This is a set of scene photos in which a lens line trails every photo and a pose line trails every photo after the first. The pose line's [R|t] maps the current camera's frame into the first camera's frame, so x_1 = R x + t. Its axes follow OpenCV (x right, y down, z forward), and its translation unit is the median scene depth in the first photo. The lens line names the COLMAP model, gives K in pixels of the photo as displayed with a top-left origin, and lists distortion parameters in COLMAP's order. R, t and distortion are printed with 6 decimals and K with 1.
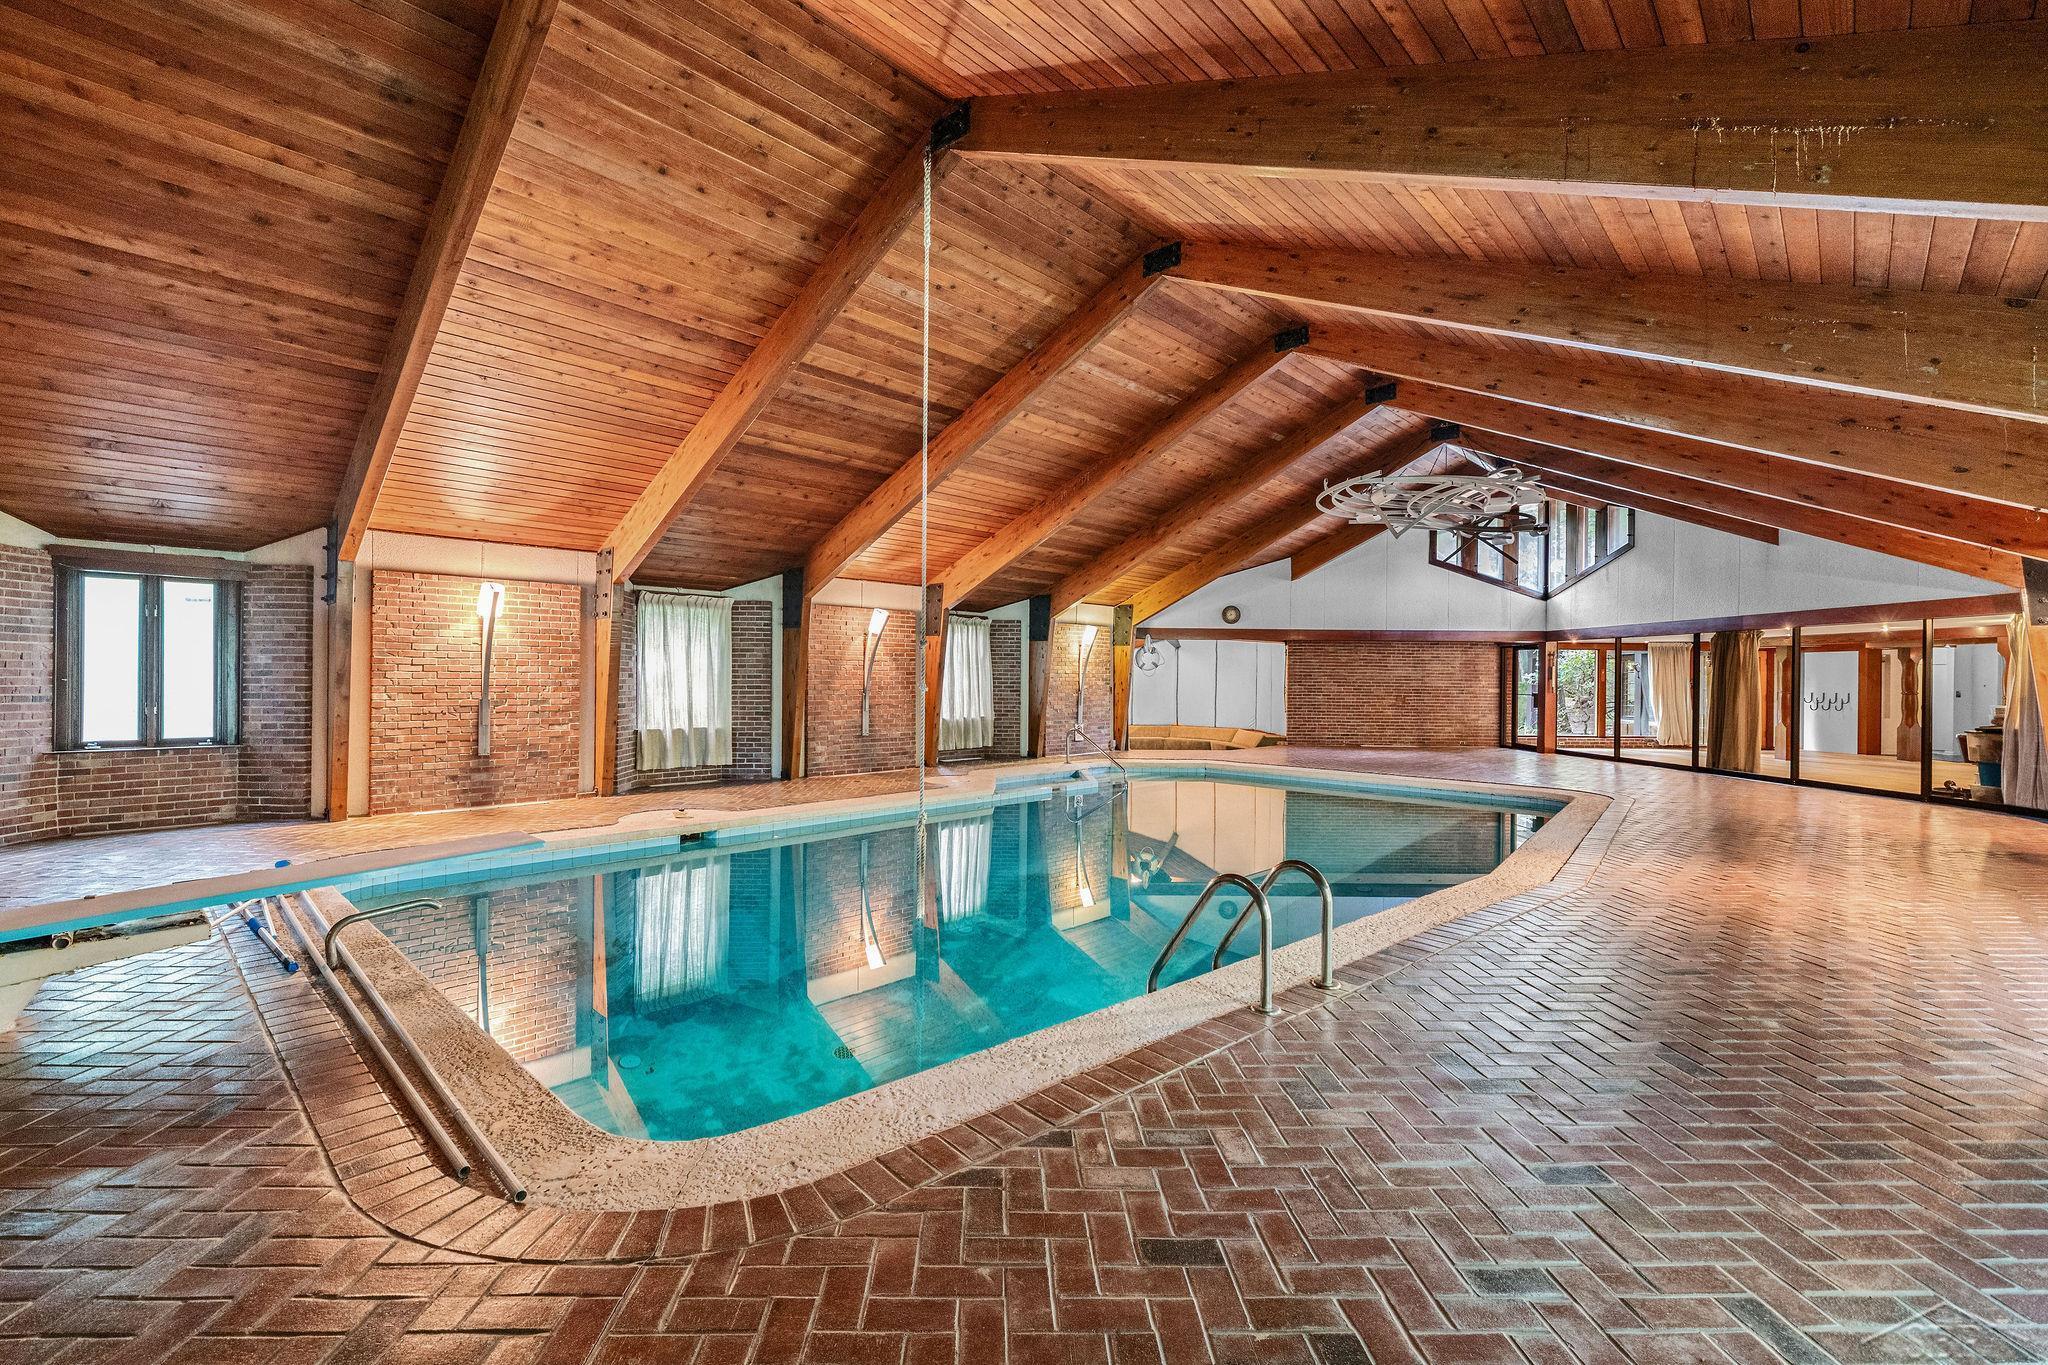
lens RADIAL K [[876.0, 0, 1013.2], [0, 876.0, 681.1], [0, 0, 1]] dist [0.001501, -0.000508]
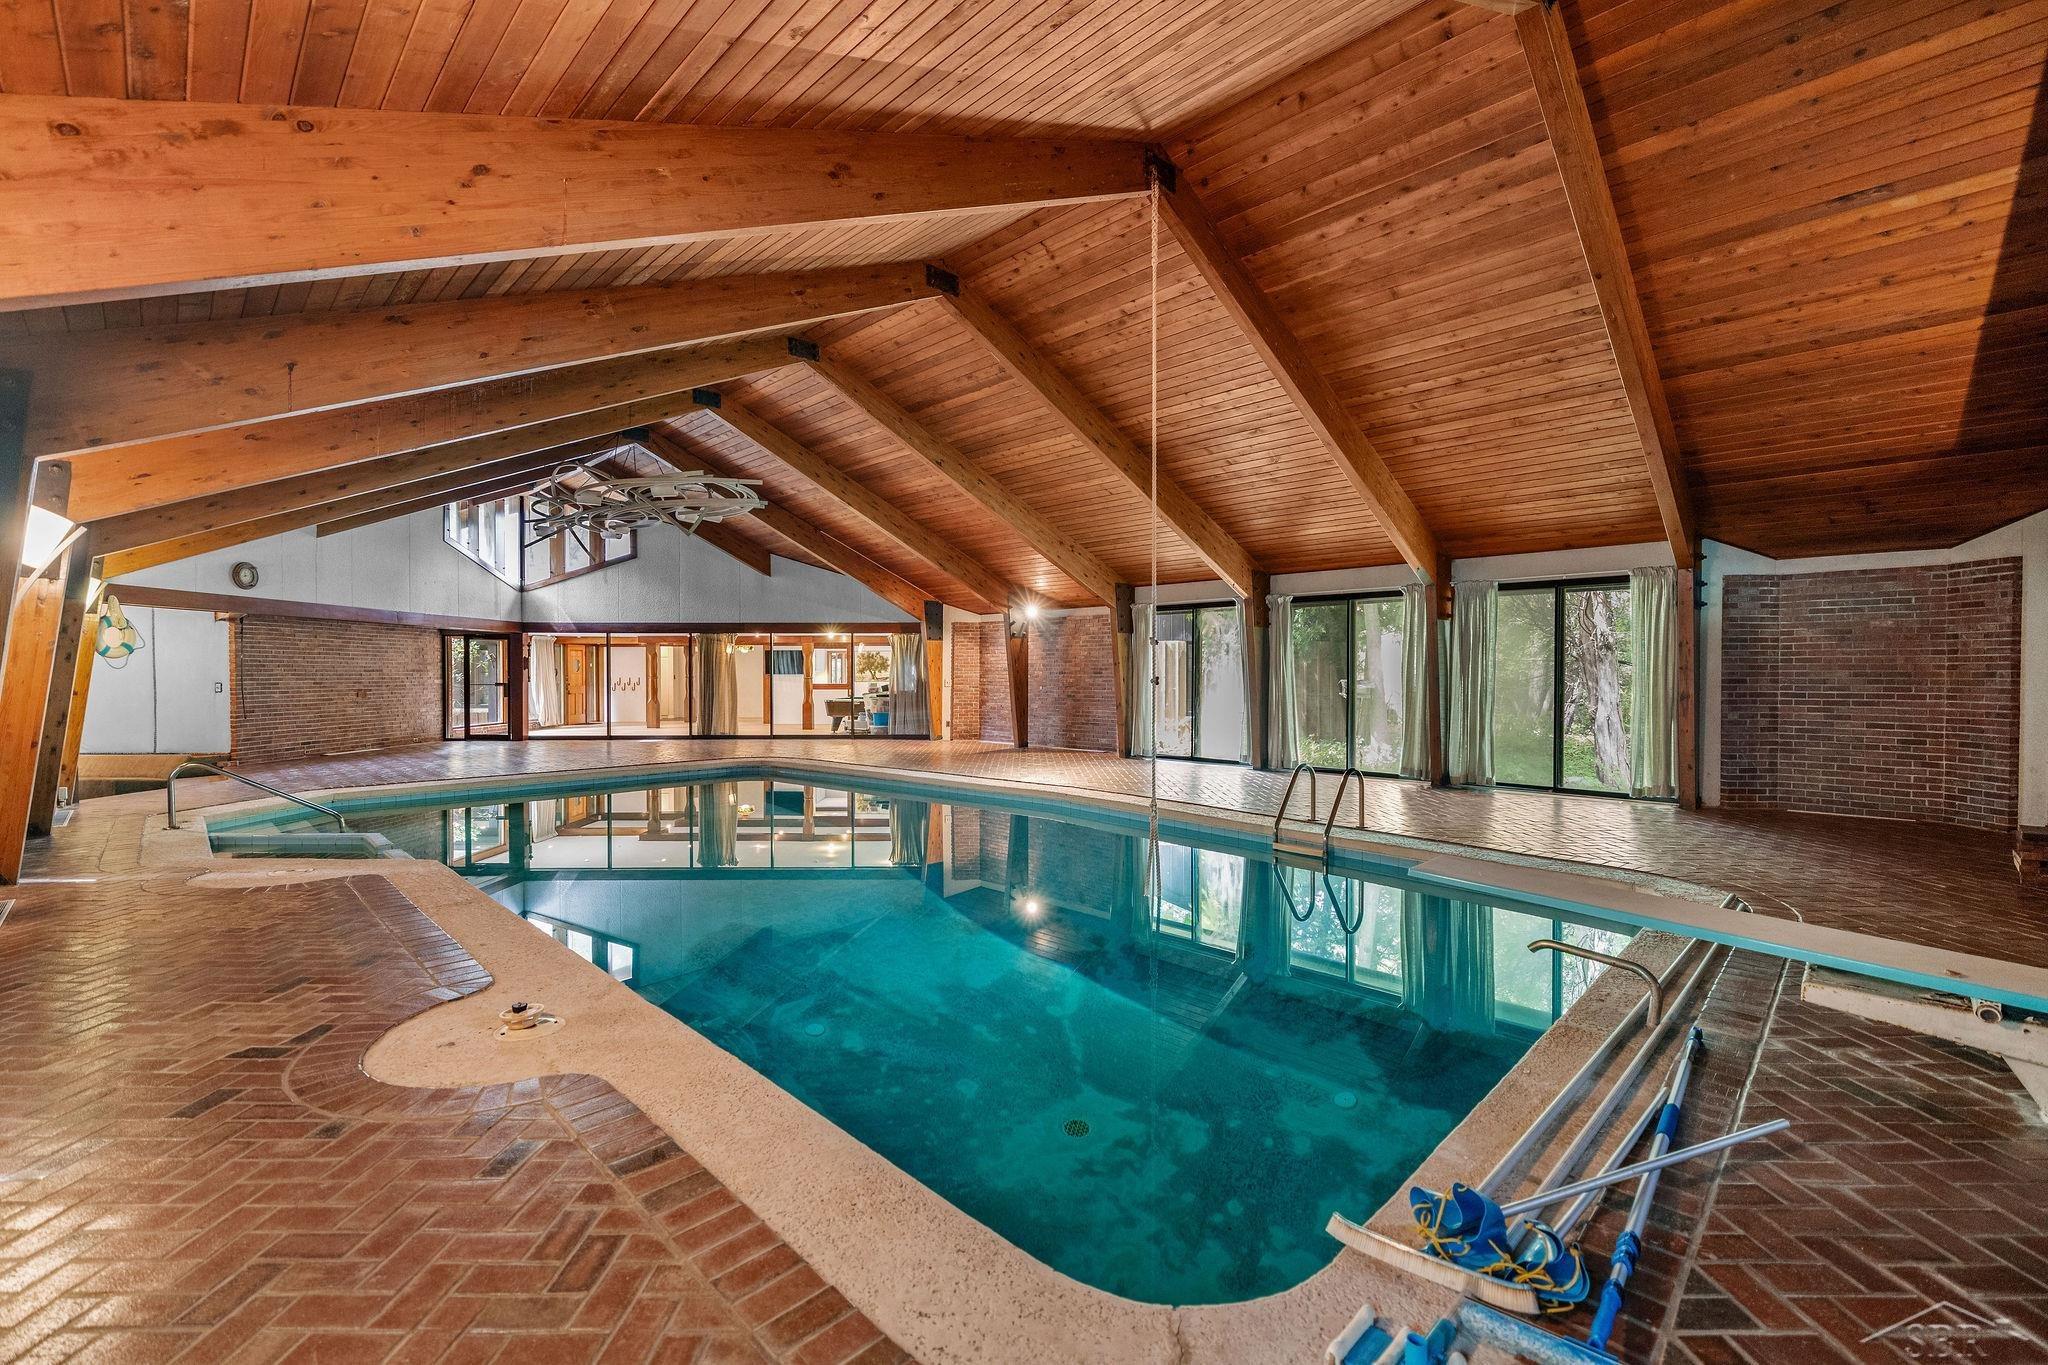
lens RADIAL K [[863.8, 0, 1021.2], [0, 863.8, 684.6], [0, 0, 1]] dist [0.000684, 0.000152]
pose [[0.013592, -0.024970, 0.999596, -0.522573], [0.005929, 0.999673, 0.024891, -0.007434], [-0.999890, 0.005589, 0.013735, 0.519477]]
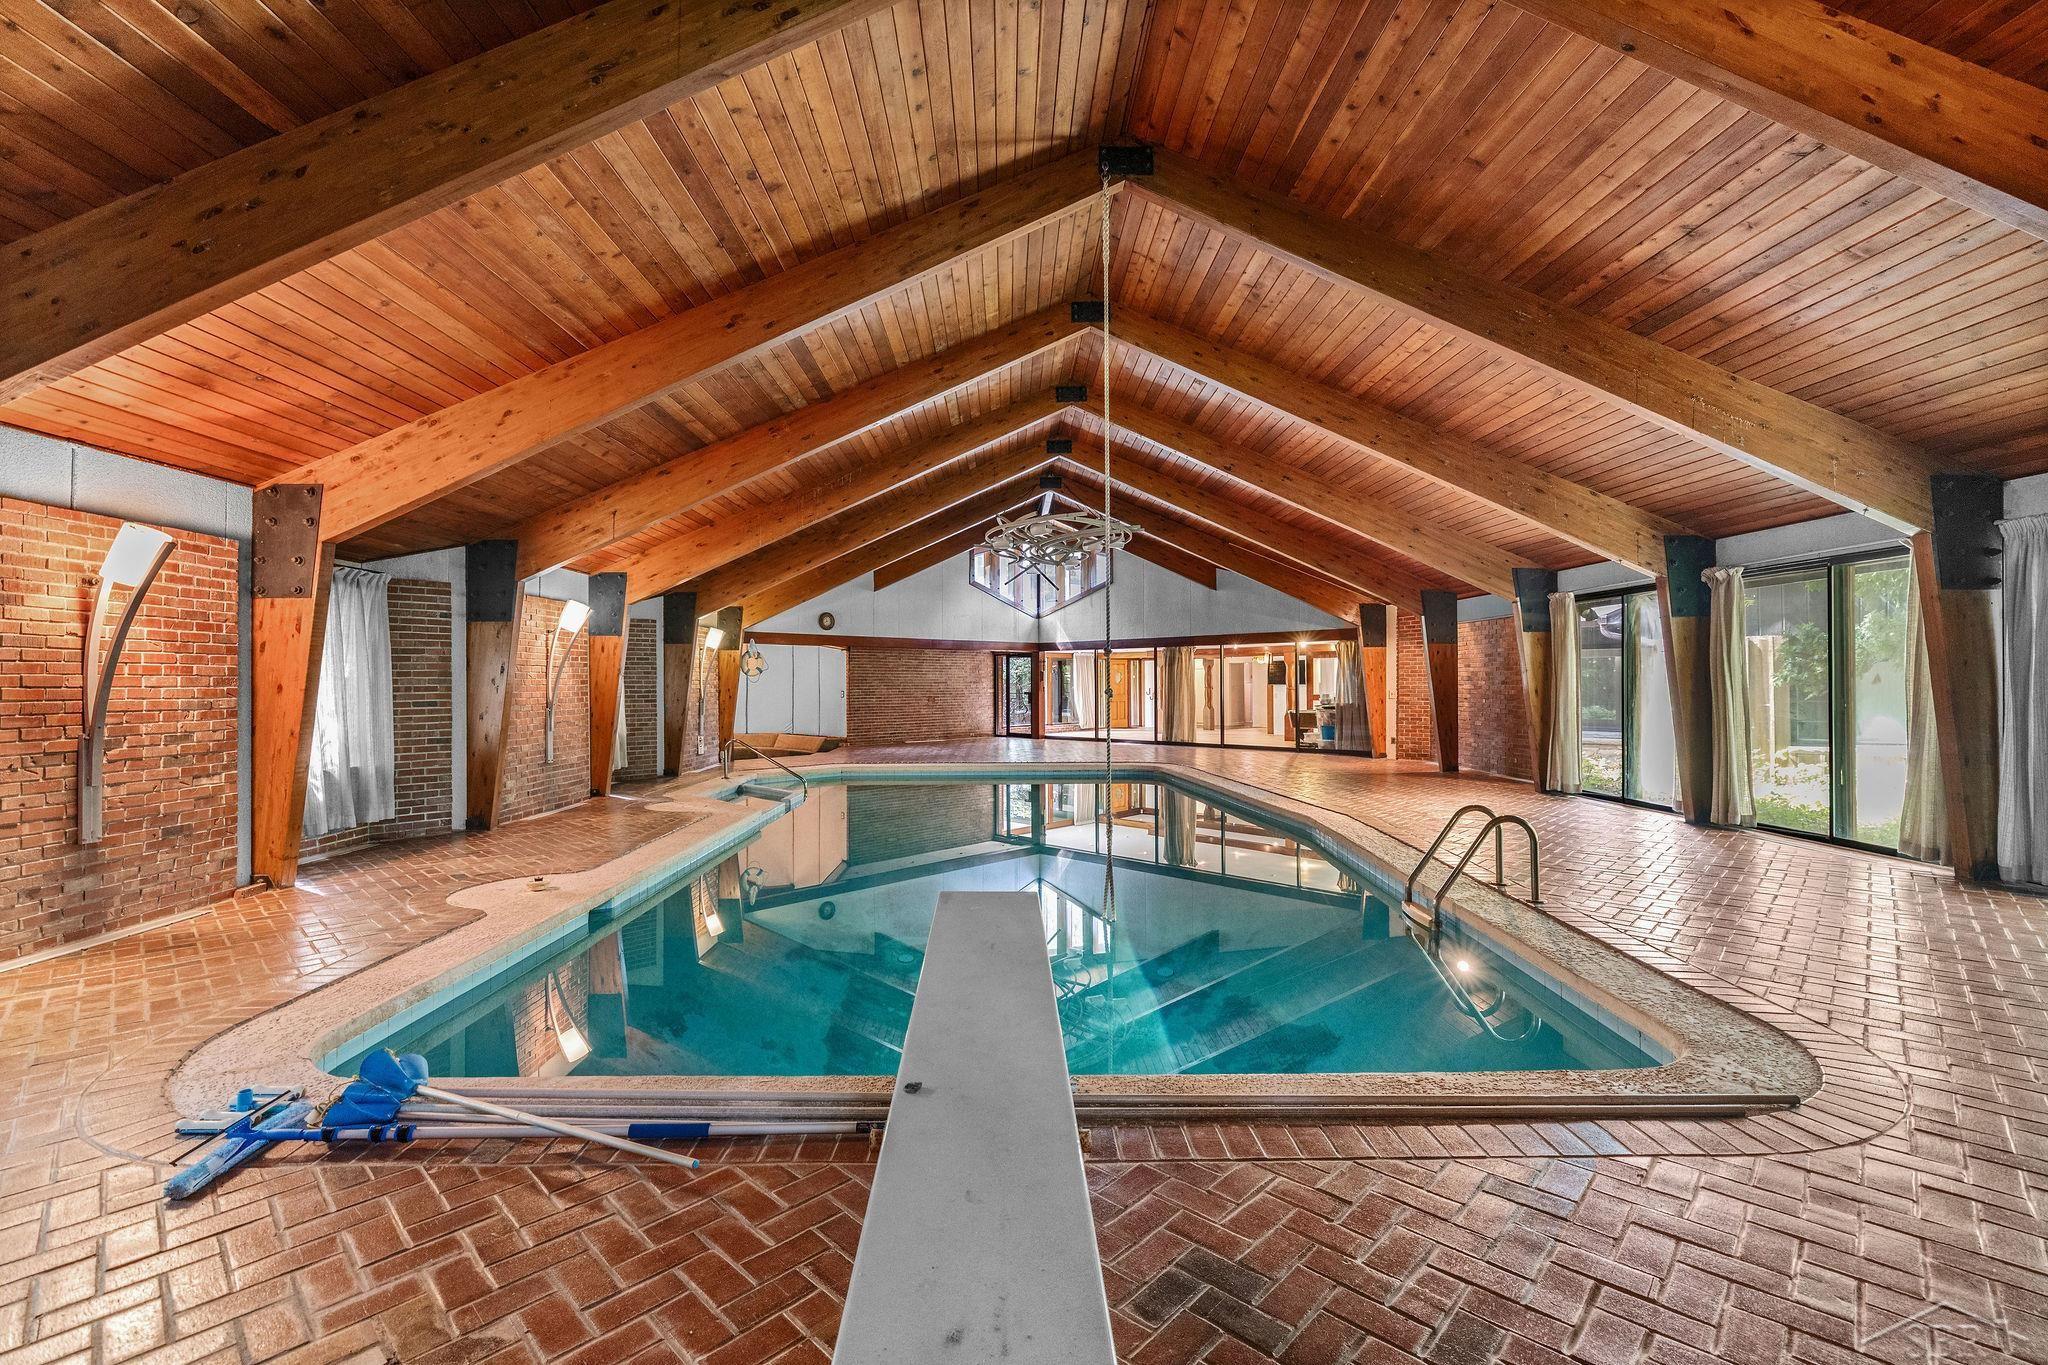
lens RADIAL K [[876.0, 0, 1005.4], [0, 876.0, 677.7], [0, 0, 1]] dist [0.001501, -0.000508]
pose [[0.717296, -0.008577, 0.696716, -0.407312], [0.014903, 0.999884, -0.003034, -0.004544], [-0.696610, 0.012559, 0.717340, 0.159143]]
